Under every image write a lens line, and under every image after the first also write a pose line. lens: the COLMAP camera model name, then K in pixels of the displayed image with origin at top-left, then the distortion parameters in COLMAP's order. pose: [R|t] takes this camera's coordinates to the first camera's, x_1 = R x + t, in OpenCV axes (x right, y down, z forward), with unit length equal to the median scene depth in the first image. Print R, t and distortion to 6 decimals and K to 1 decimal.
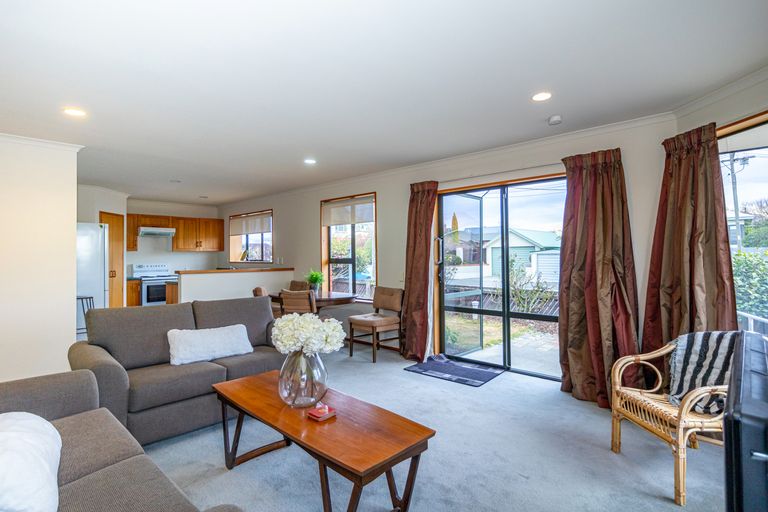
lens RADIAL K [[398.1, 0, 382.9], [0, 398.1, 246.5], [0, 0, 1]] dist [0.002836, 0.000289]
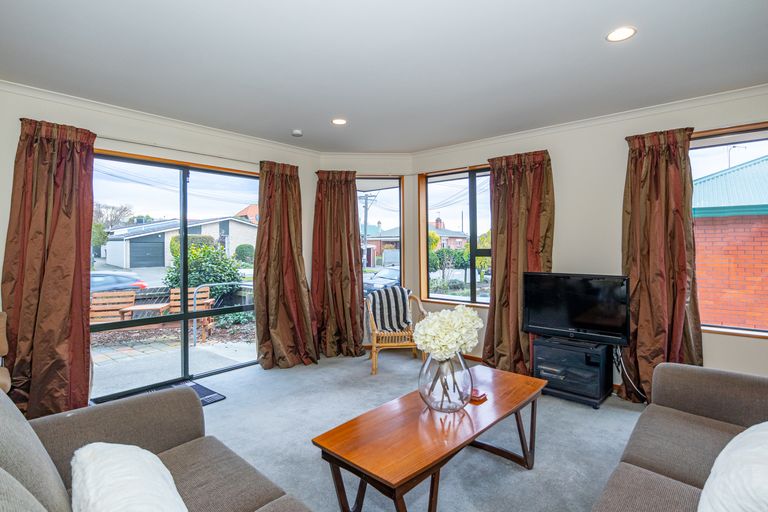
lens RADIAL K [[398.1, 0, 382.9], [0, 398.1, 246.5], [0, 0, 1]] dist [0.002836, 0.000289]
pose [[-0.033741, 0.005509, 0.999415, -0.380859], [-0.022750, 0.999721, -0.006279, 0.008878], [-0.999172, -0.022948, -0.033607, 0.400845]]
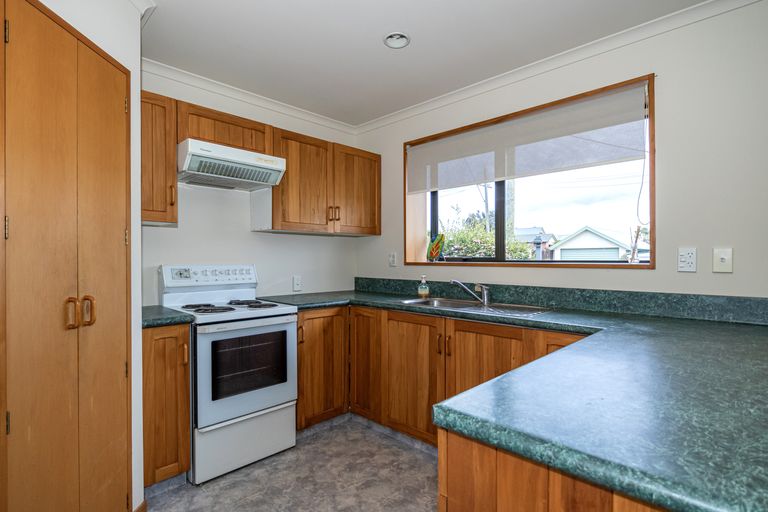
lens RADIAL K [[395.2, 0, 375.3], [0, 395.2, 264.1], [0, 0, 1]] dist [-0.010999, -0.000809]
pose [[0.999243, 0.013536, -0.036474, -0.520219], [-0.012253, 0.999306, 0.035181, 0.034743], [0.036925, -0.034707, 0.998715, 0.808116]]
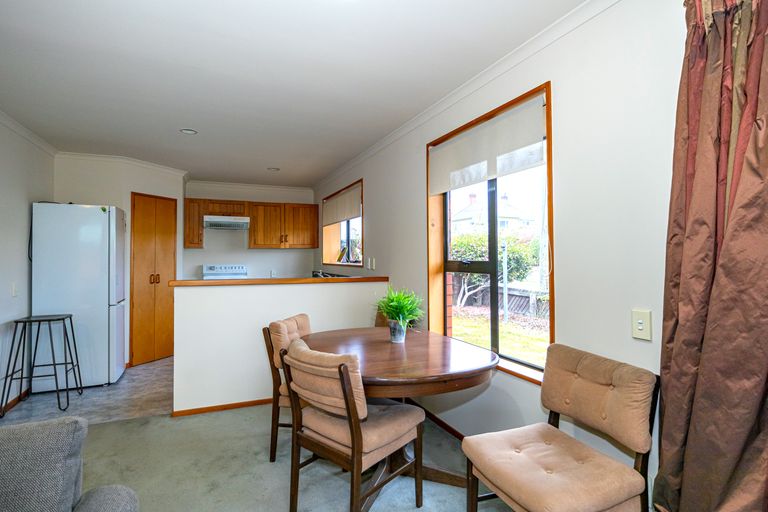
lens RADIAL K [[395.2, 0, 375.3], [0, 395.2, 264.1], [0, 0, 1]] dist [-0.010999, -0.000809]
pose [[0.912425, 0.014432, -0.408989, -0.014503], [0.003855, 0.999031, 0.043852, 0.012074], [0.409225, -0.041588, 0.911485, 0.514358]]
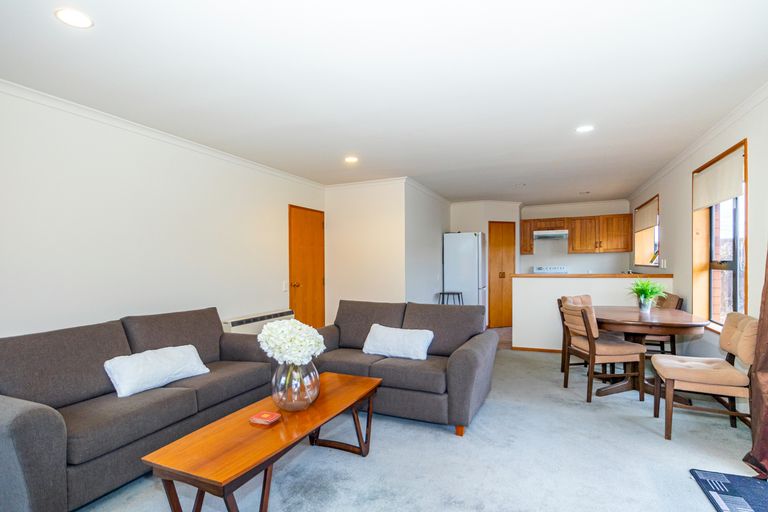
lens RADIAL K [[395.2, 0, 375.3], [0, 395.2, 264.1], [0, 0, 1]] dist [-0.010999, -0.000809]
pose [[0.324613, 0.005184, -0.945833, 0.275778], [0.036449, 0.999174, 0.017985, 0.004675], [0.945144, -0.040313, 0.324156, 0.295368]]
